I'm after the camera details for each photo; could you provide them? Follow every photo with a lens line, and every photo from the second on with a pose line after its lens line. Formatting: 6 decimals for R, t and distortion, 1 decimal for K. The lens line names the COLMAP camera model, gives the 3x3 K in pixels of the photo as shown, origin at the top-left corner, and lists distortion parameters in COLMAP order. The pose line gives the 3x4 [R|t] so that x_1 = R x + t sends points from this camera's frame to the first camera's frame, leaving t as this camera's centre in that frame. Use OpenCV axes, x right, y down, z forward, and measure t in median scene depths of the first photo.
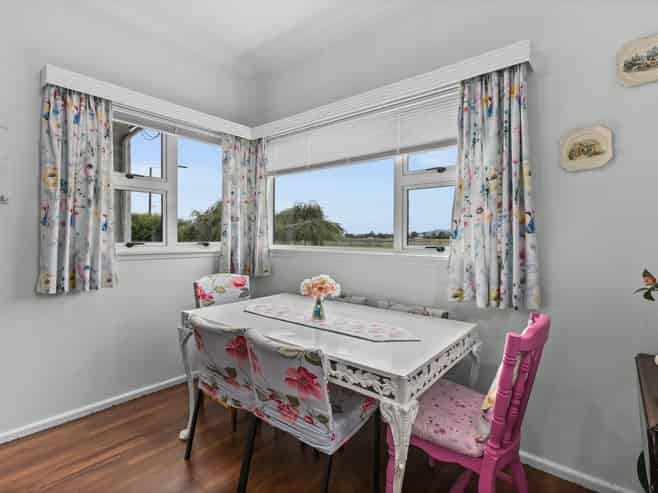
lens RADIAL K [[330.6, 0, 329.0], [0, 330.6, 246.5], [0, 0, 1]] dist [0.001252, 0.000010]
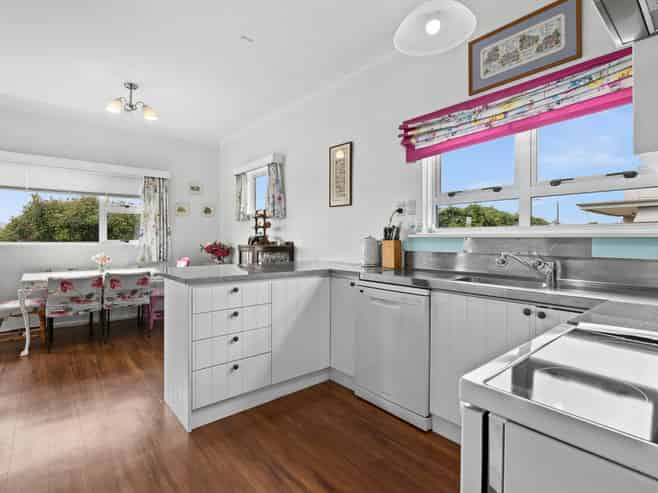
lens RADIAL K [[330.6, 0, 329.0], [0, 330.6, 246.5], [0, 0, 1]] dist [0.001252, 0.000010]
pose [[0.193267, -0.033158, 0.980586, -2.031446], [0.011289, 0.999438, 0.031570, -0.014990], [-0.981081, 0.004968, 0.193532, -0.990717]]
